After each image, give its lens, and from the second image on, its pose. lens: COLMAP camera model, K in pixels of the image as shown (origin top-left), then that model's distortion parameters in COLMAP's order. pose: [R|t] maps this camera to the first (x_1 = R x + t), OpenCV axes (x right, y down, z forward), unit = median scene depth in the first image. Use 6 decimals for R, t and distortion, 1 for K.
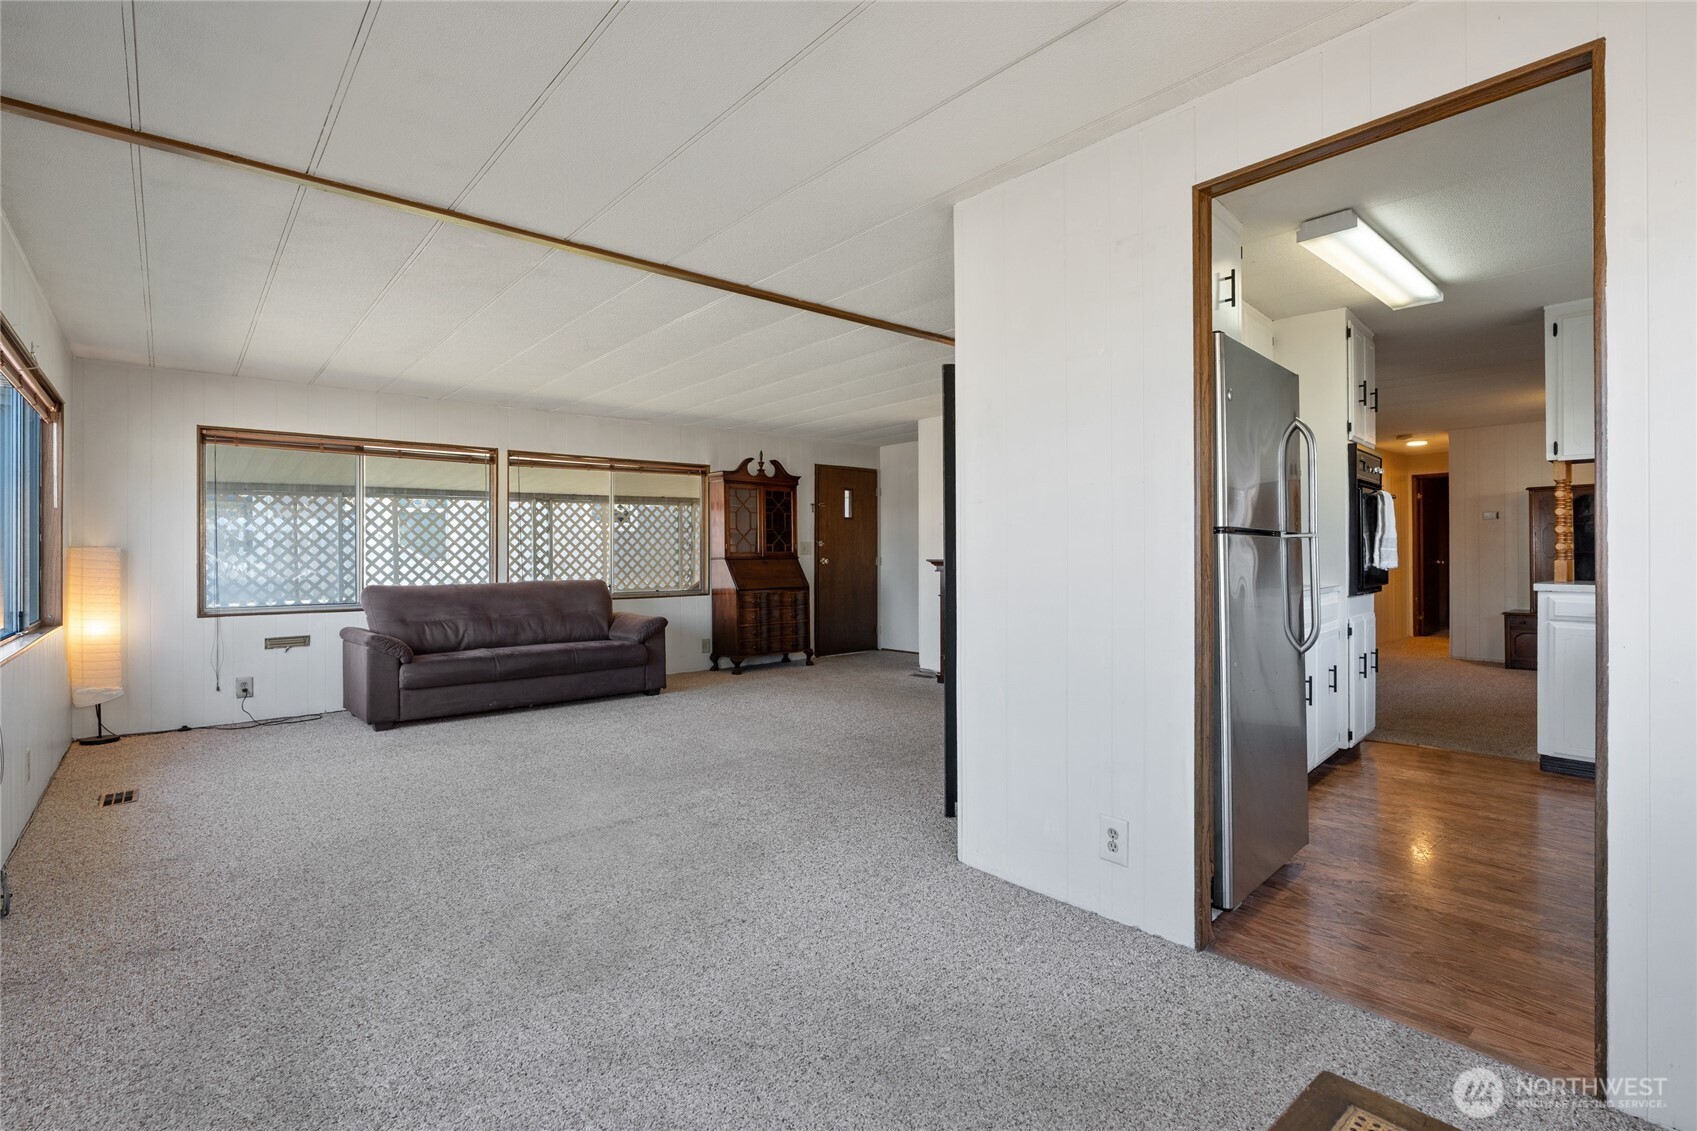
lens RADIAL K [[787.5, 0, 849.8], [0, 787.5, 550.7], [0, 0, 1]] dist [-0.005167, 0.000703]
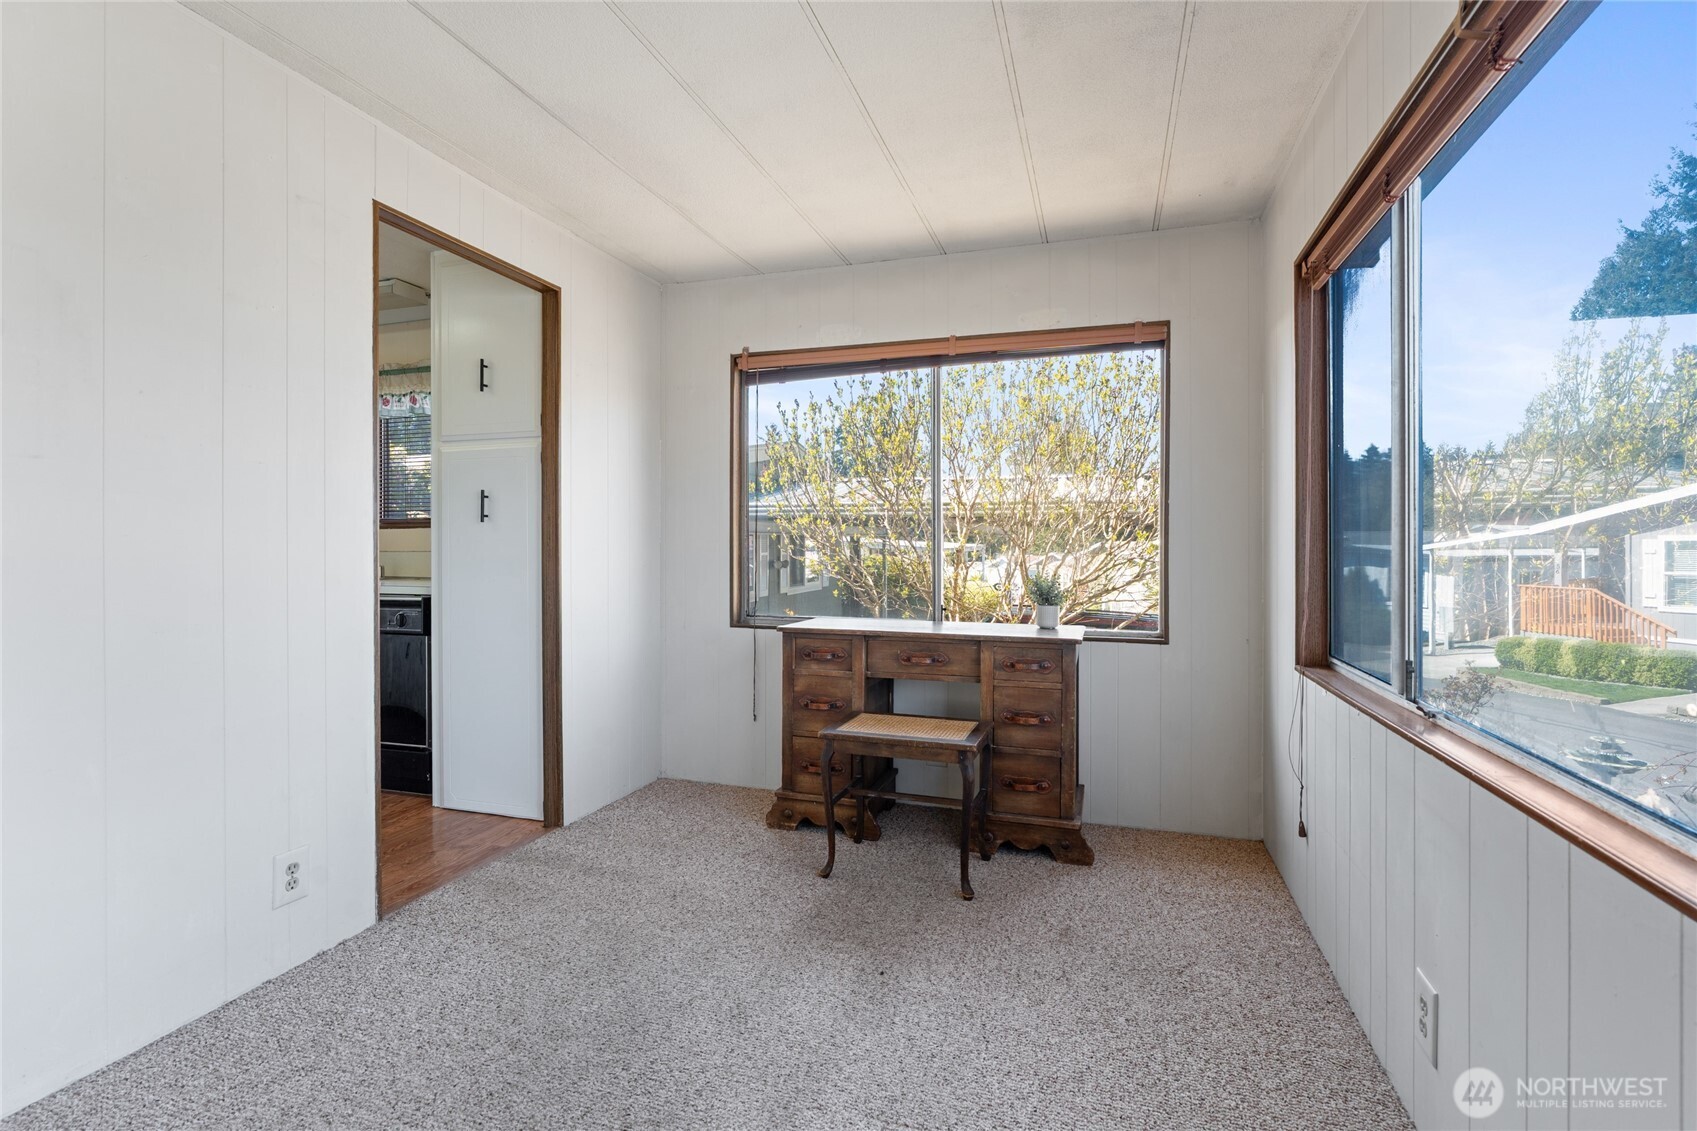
lens RADIAL K [[787.5, 0, 849.8], [0, 787.5, 550.7], [0, 0, 1]] dist [-0.005167, 0.000703]
pose [[-0.514503, 0.002339, 0.857486, -0.220208], [-0.002120, 0.999990, -0.004000, 0.003065], [-0.857486, -0.003875, -0.514492, 0.278334]]
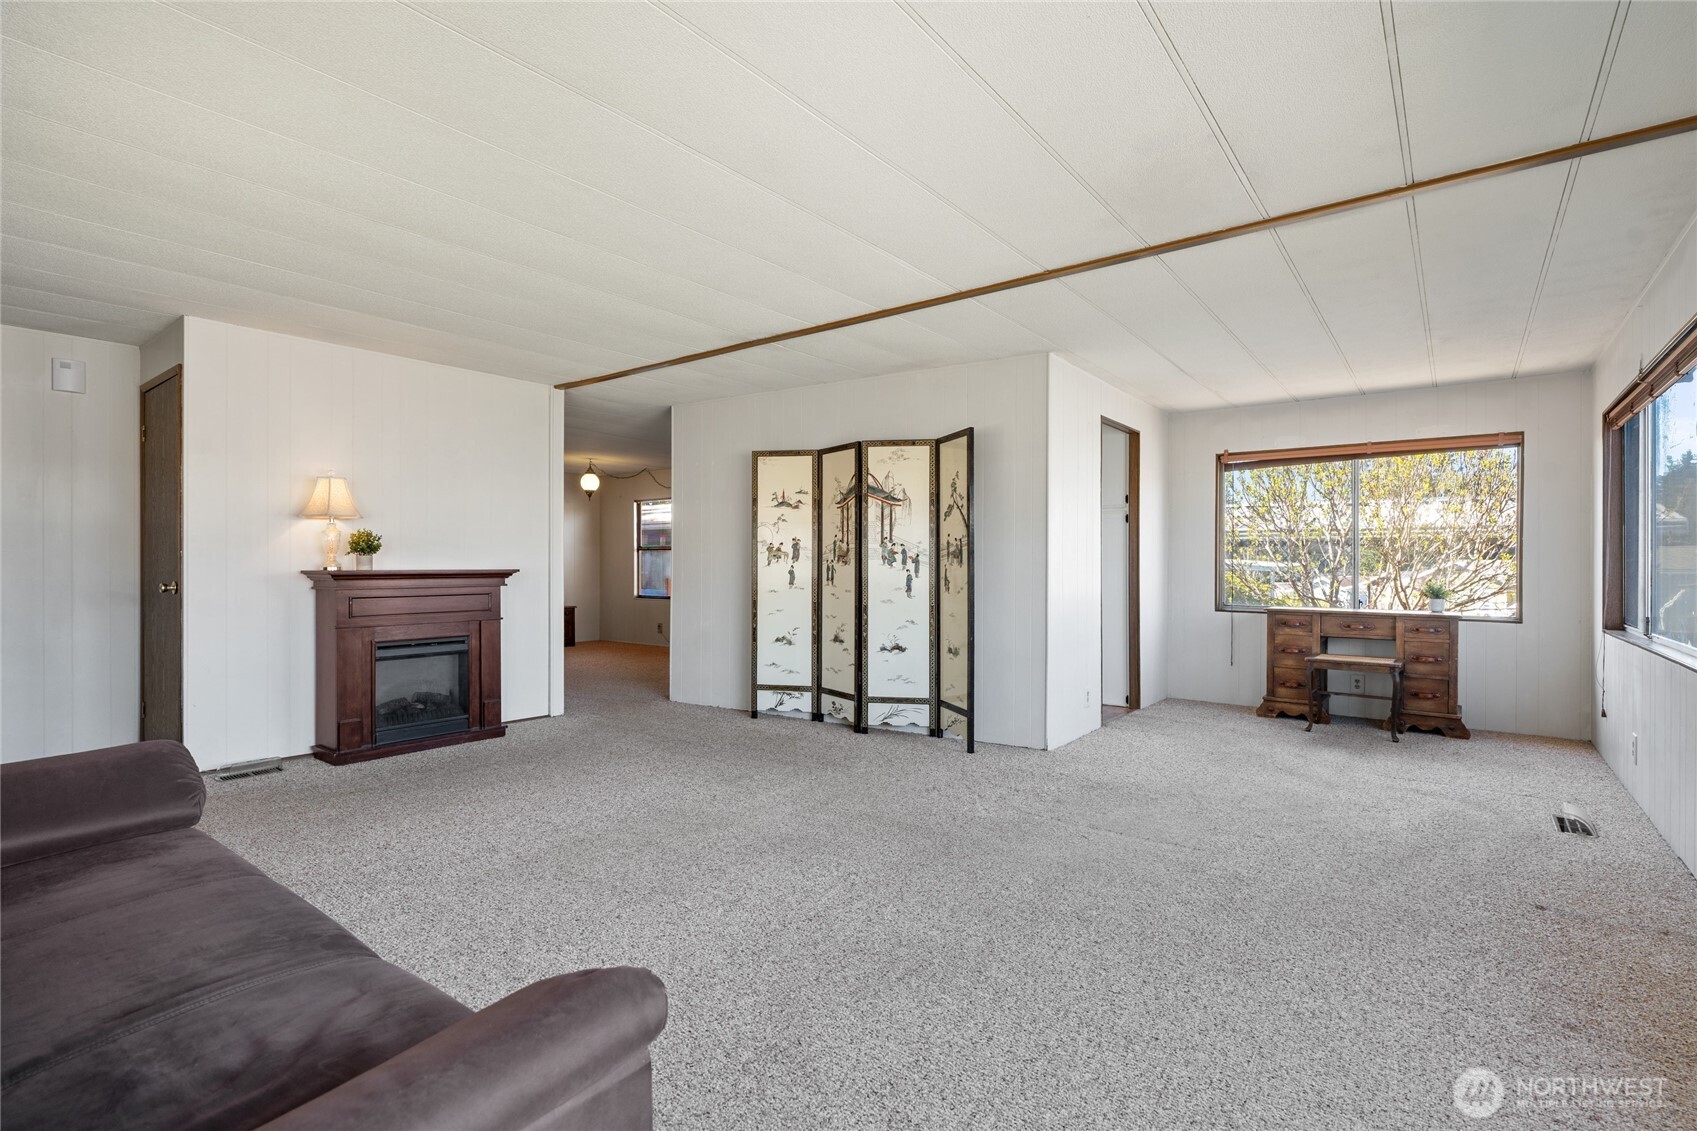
lens RADIAL K [[792.3, 0, 841.2], [0, 792.3, 569.0], [0, 0, 1]] dist [-0.008187, 0.000271]
pose [[-0.189259, 0.000684, 0.981927, -0.520795], [-0.006513, 0.999977, -0.001952, 0.007494], [-0.981906, -0.006765, -0.189250, 0.644519]]
